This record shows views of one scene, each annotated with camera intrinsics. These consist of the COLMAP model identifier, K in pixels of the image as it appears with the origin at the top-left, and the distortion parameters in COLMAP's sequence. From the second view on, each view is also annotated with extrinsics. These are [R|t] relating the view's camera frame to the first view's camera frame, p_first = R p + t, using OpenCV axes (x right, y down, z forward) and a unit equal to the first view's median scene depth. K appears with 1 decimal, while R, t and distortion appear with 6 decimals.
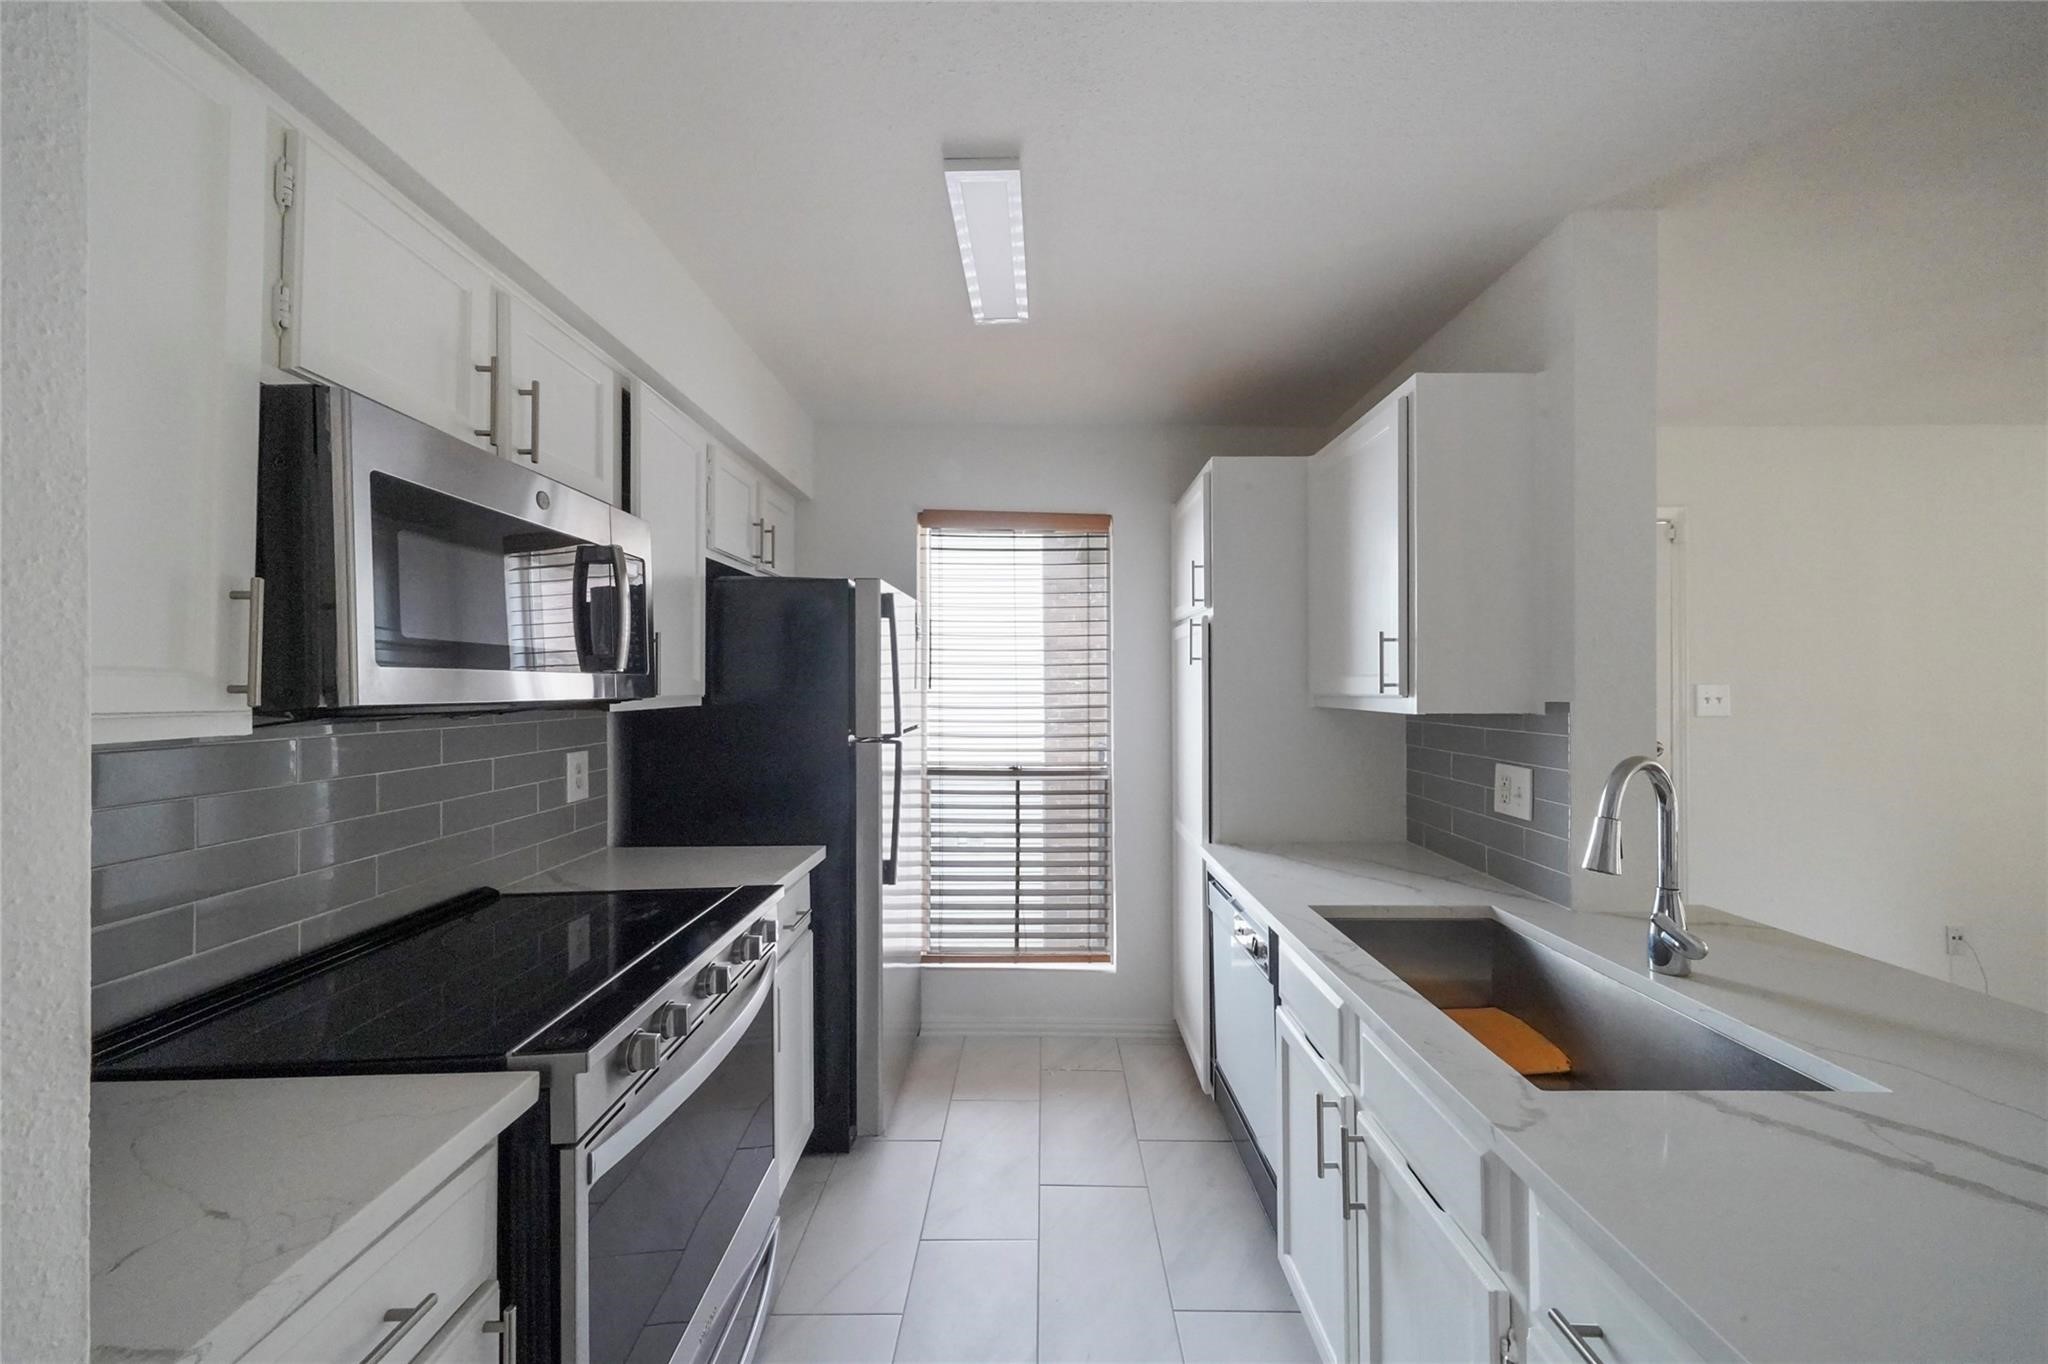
lens RADIAL K [[707.8, 0, 990.0], [0, 707.8, 684.0], [0, 0, 1]] dist [-0.001372, -0.000093]
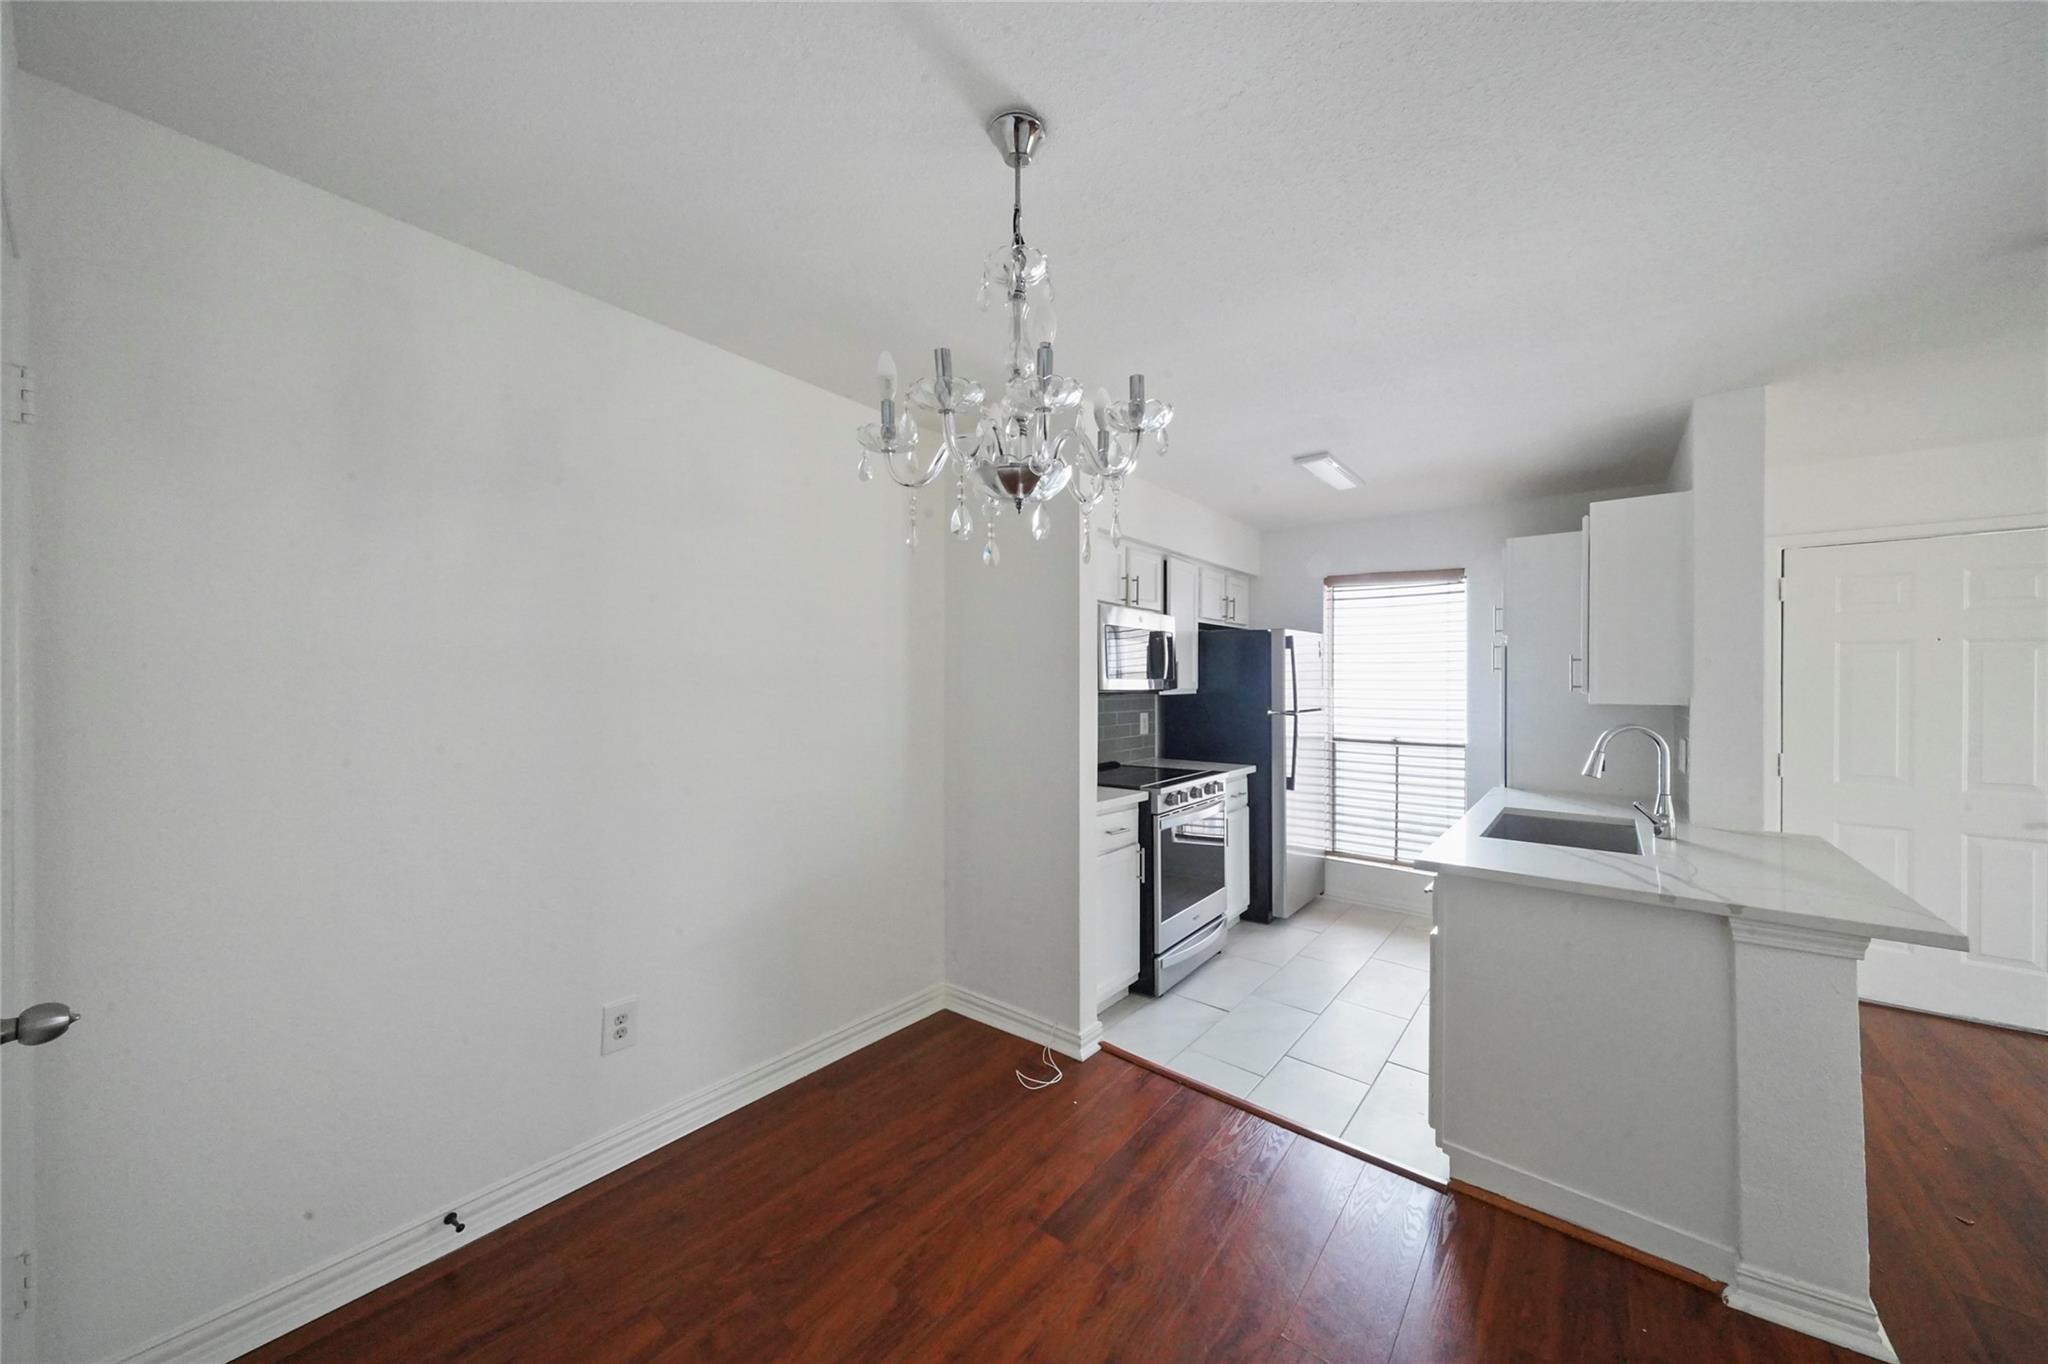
lens RADIAL K [[707.8, 0, 1031.9], [0, 707.8, 676.4], [0, 0, 1]] dist [-0.001372, -0.000093]
pose [[0.805790, 0.000778, -0.592200, 0.438838], [-0.002750, 0.999993, -0.002428, -0.013959], [0.592194, 0.003585, 0.805787, -0.971145]]
